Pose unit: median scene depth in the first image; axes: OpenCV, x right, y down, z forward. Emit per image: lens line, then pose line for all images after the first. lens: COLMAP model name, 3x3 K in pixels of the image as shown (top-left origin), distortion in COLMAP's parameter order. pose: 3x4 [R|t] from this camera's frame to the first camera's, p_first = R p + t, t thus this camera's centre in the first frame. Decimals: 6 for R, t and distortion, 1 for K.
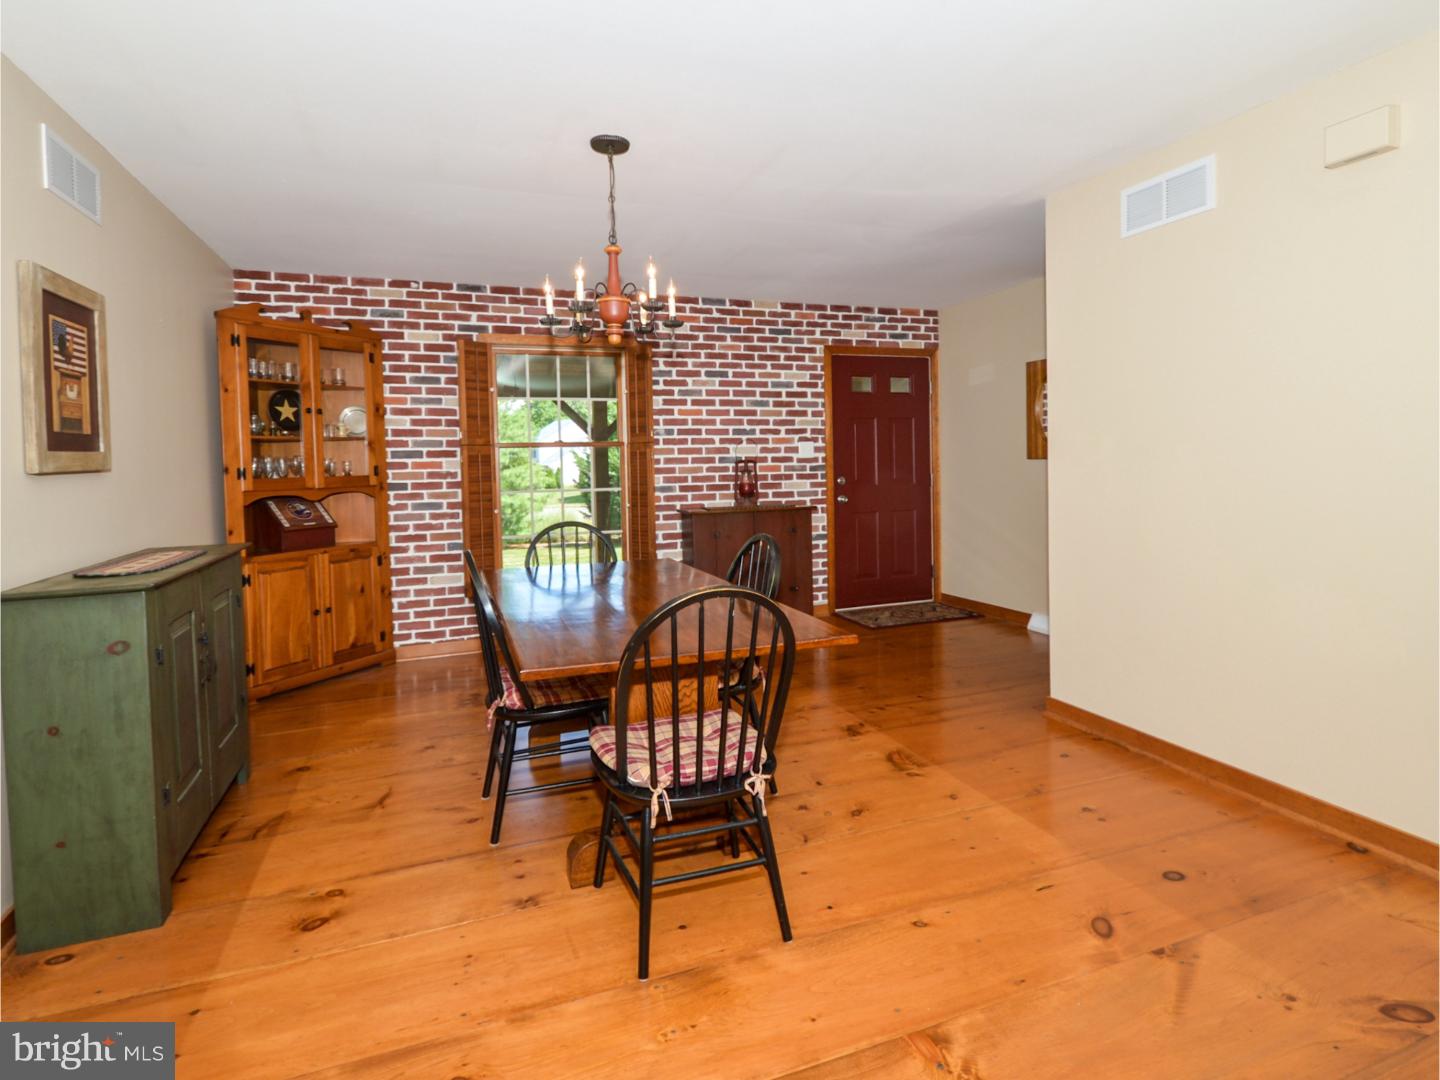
lens RADIAL K [[757.1, 0, 724.7], [0, 757.1, 474.6], [0, 0, 1]] dist [0.000248, 0.000007]
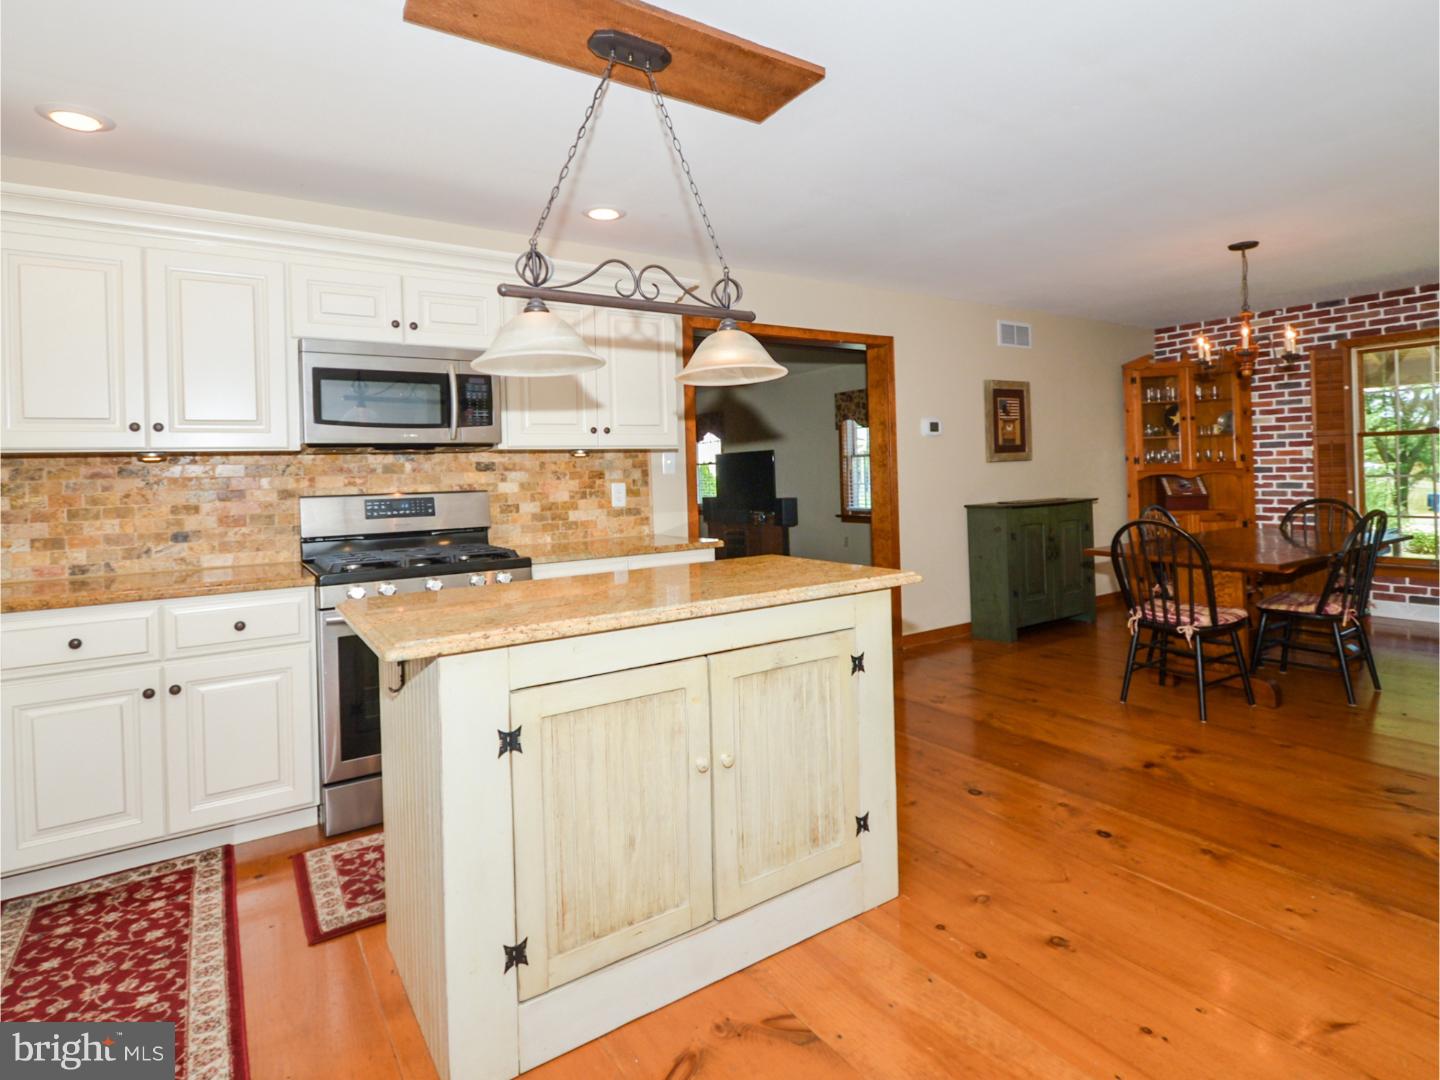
lens RADIAL K [[757.1, 0, 730.0], [0, 757.1, 472.1], [0, 0, 1]] dist [0.000248, 0.000007]
pose [[0.233542, 0.011797, -0.972275, 0.548745], [0.006468, 0.999885, 0.013685, -0.003363], [0.972325, -0.009485, 0.233439, -0.179942]]
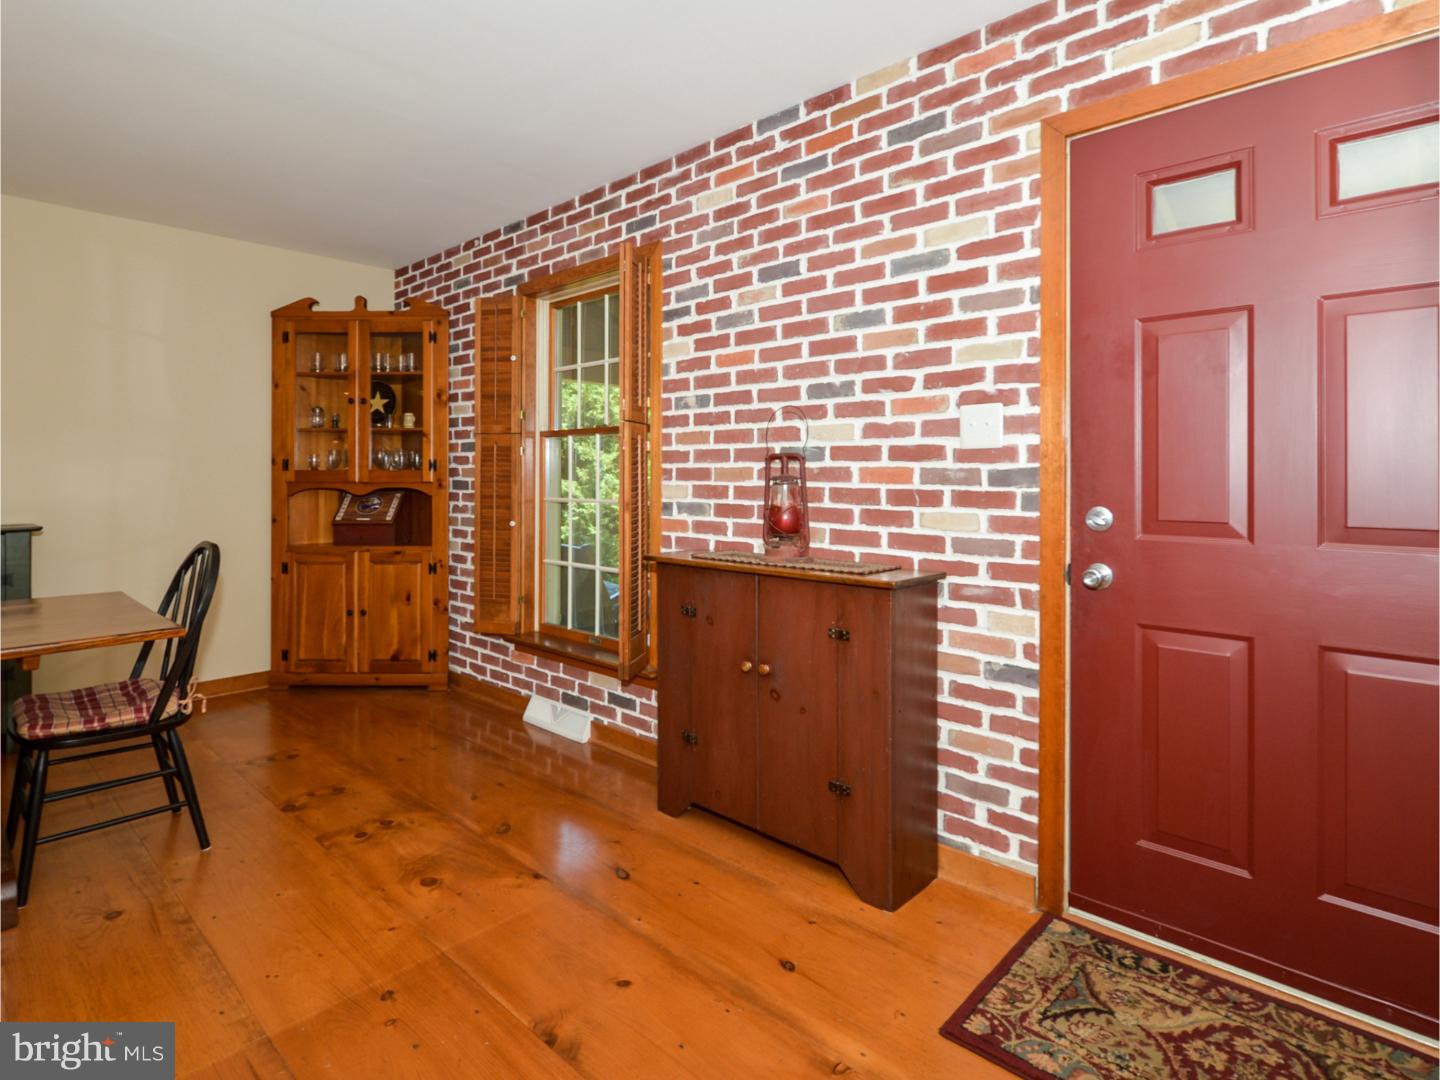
lens RADIAL K [[757.1, 0, 719.6], [0, 757.1, 470.8], [0, 0, 1]] dist [0.000248, 0.000007]
pose [[0.447177, 0.016863, -0.894286, 0.401210], [-0.026586, 0.999631, 0.005555, -0.010629], [0.894050, 0.021292, 0.447460, 0.768534]]
